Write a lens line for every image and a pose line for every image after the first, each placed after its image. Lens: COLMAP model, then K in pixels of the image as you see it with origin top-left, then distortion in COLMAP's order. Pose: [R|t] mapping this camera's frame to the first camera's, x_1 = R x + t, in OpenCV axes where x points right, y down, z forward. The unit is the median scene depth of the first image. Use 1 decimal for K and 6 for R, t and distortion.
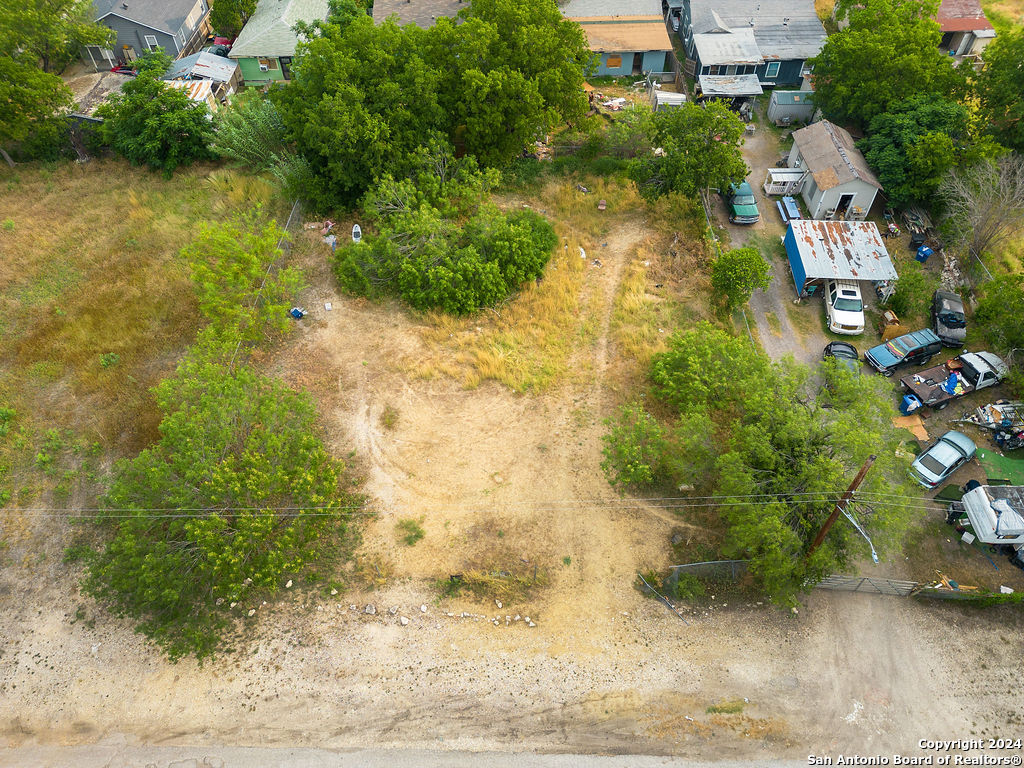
lens RADIAL K [[718.3, 0, 510.3], [0, 718.3, 378.0], [0, 0, 1]] dist [0.065936, -0.058994]
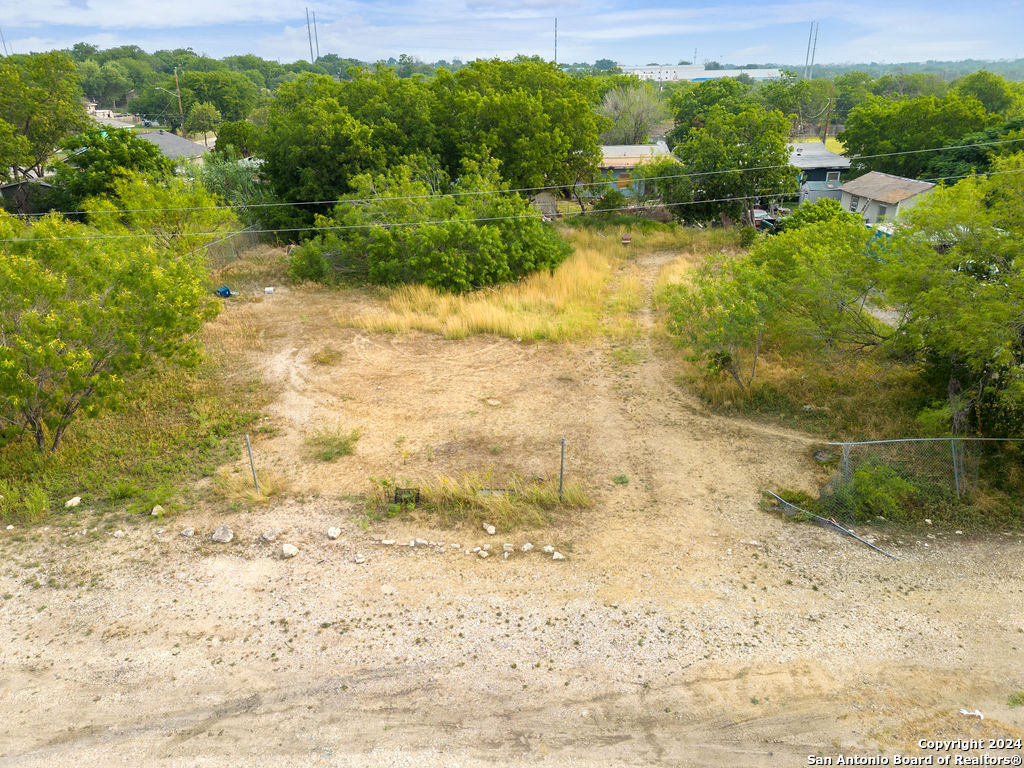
lens RADIAL K [[732.7, 0, 510.4], [0, 732.7, 367.7], [0, 0, 1]] dist [0.051595, -0.030610]
pose [[0.999961, -0.000859, -0.008832, 0.002668], [-0.003384, 0.883193, -0.468997, 0.410500], [0.008203, 0.469009, 0.883156, 0.466439]]
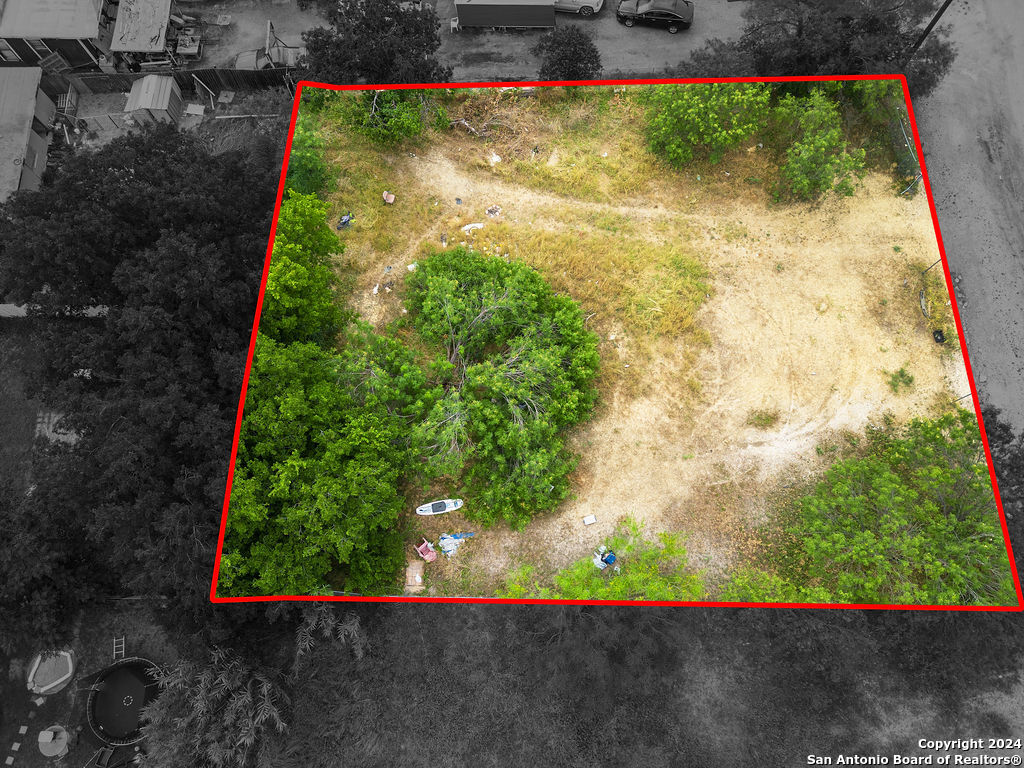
lens RADIAL K [[718.3, 0, 510.3], [0, 718.3, 378.0], [0, 0, 1]] dist [0.065936, -0.058994]
pose [[-0.020421, -0.944324, 0.328383, -0.451857], [0.767135, 0.195835, 0.610862, -0.827651], [-0.641160, 0.264389, 0.720425, 0.588638]]
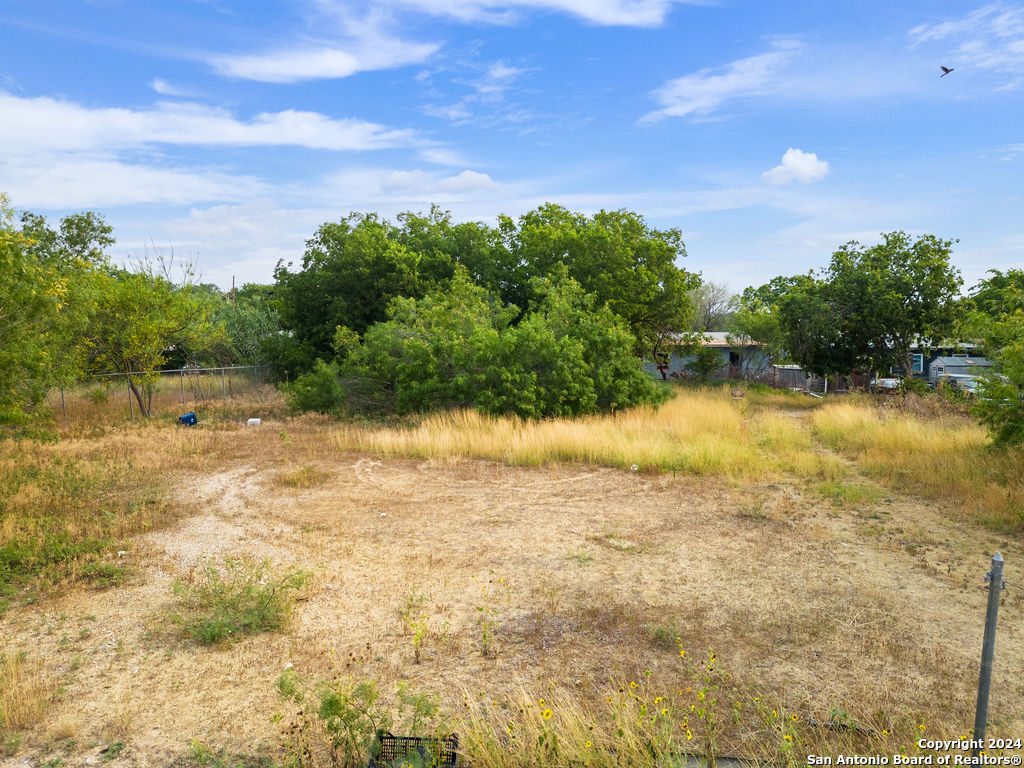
lens RADIAL K [[718.3, 0, 510.3], [0, 718.3, 378.0], [0, 0, 1]] dist [0.065936, -0.058994]
pose [[0.997763, 0.016161, -0.064868, -0.043339], [-0.057809, 0.695892, -0.715816, 0.305134], [0.033573, 0.717964, 0.695270, 0.784090]]
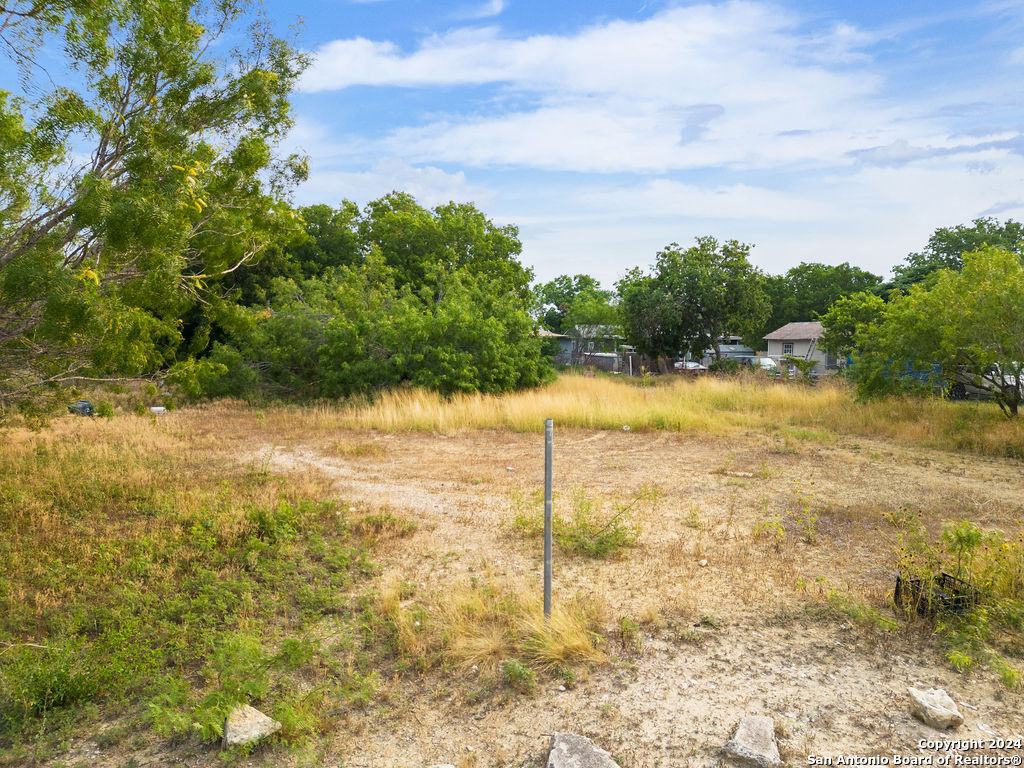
lens RADIAL K [[718.3, 0, 510.3], [0, 718.3, 378.0], [0, 0, 1]] dist [0.065936, -0.058994]
pose [[0.955970, -0.005186, 0.293419, -0.218733], [0.214363, 0.695196, -0.686113, 0.322091], [-0.200425, 0.718801, 0.665698, 0.794201]]
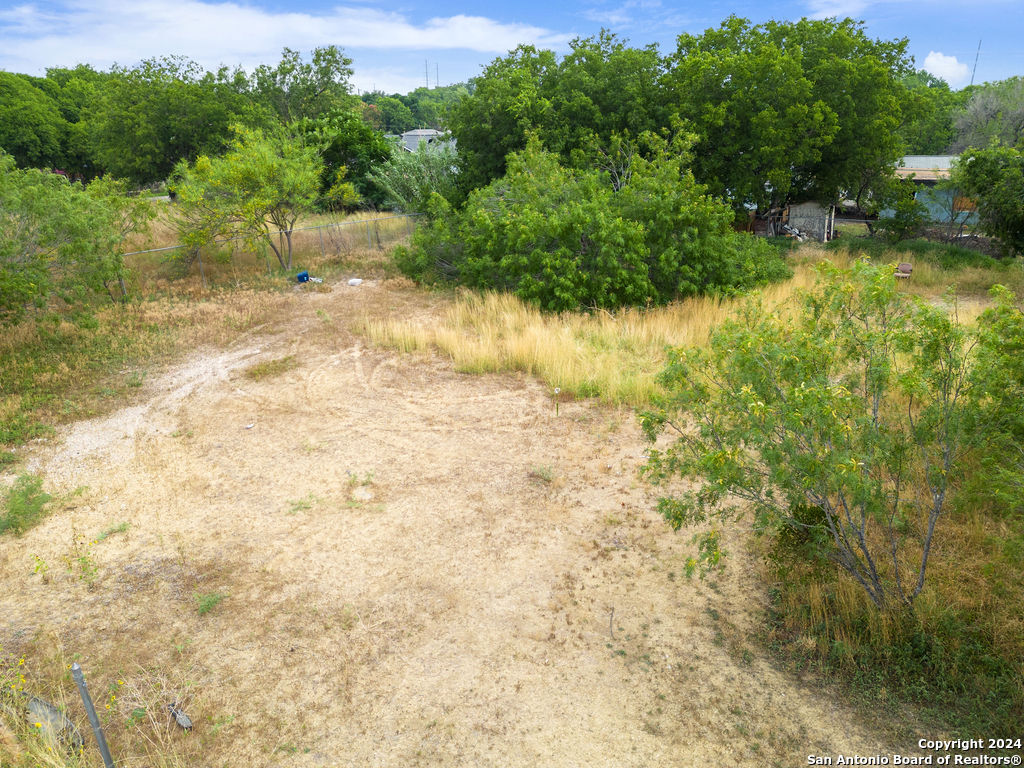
lens RADIAL K [[718.3, 0, 510.3], [0, 718.3, 378.0], [0, 0, 1]] dist [0.065936, -0.058994]
pose [[0.880307, 0.161186, -0.446182, 0.181032], [-0.360352, 0.838903, -0.407907, 0.210137], [0.308554, 0.519866, 0.796576, 0.760408]]
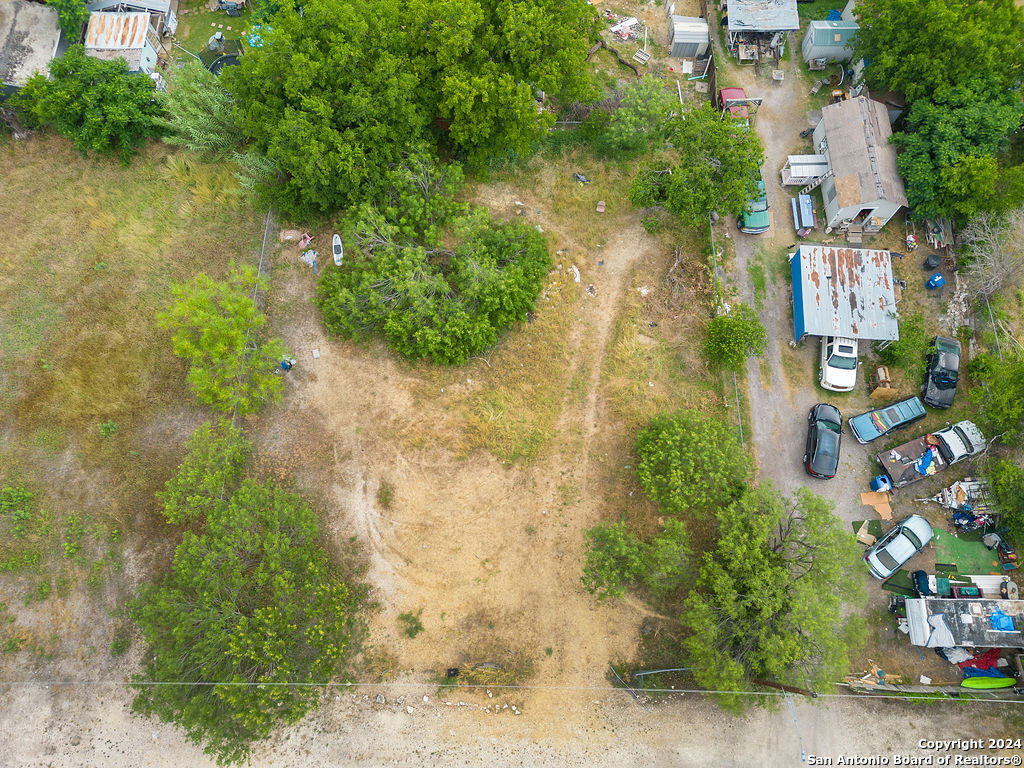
lens RADIAL K [[718.3, 0, 510.3], [0, 718.3, 378.0], [0, 0, 1]] dist [0.065936, -0.058994]
pose [[0.999991, -0.001931, -0.003769, 0.021226], [0.003211, 0.925933, 0.377673, -0.554360], [0.002761, -0.377682, 0.925931, 0.094297]]
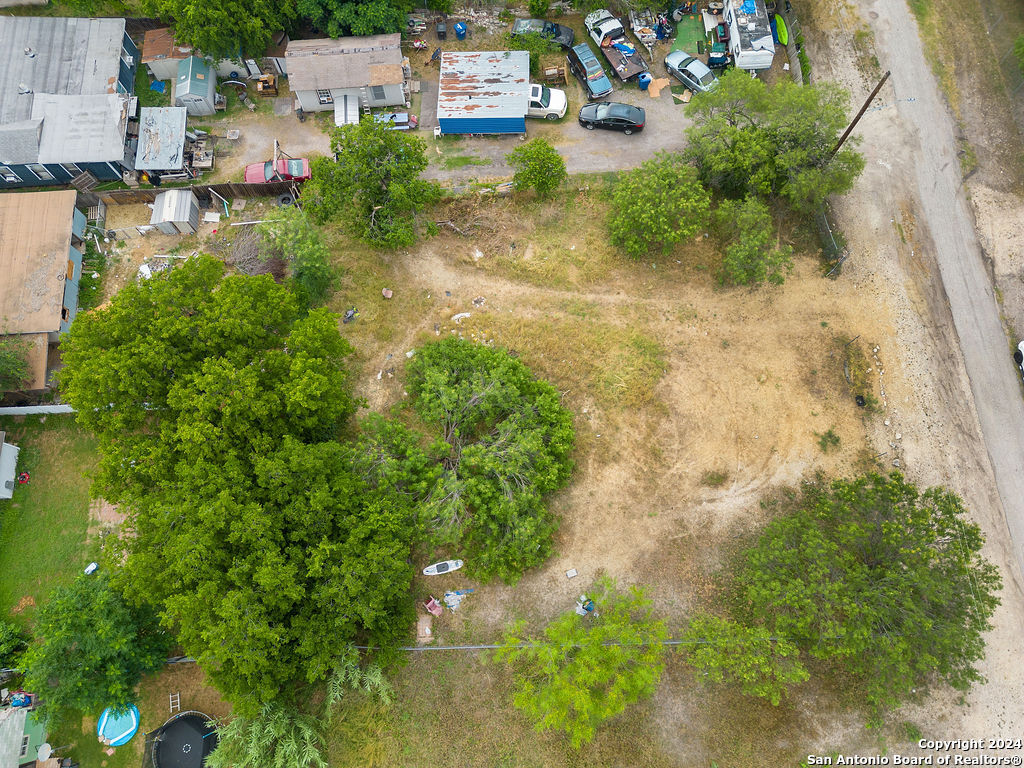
lens RADIAL K [[718.3, 0, 510.3], [0, 718.3, 378.0], [0, 0, 1]] dist [0.065936, -0.058994]
pose [[-0.064568, -0.943192, 0.325915, -0.391548], [0.760762, 0.164836, 0.627750, -0.957222], [-0.645811, 0.288476, 0.706902, 0.435902]]
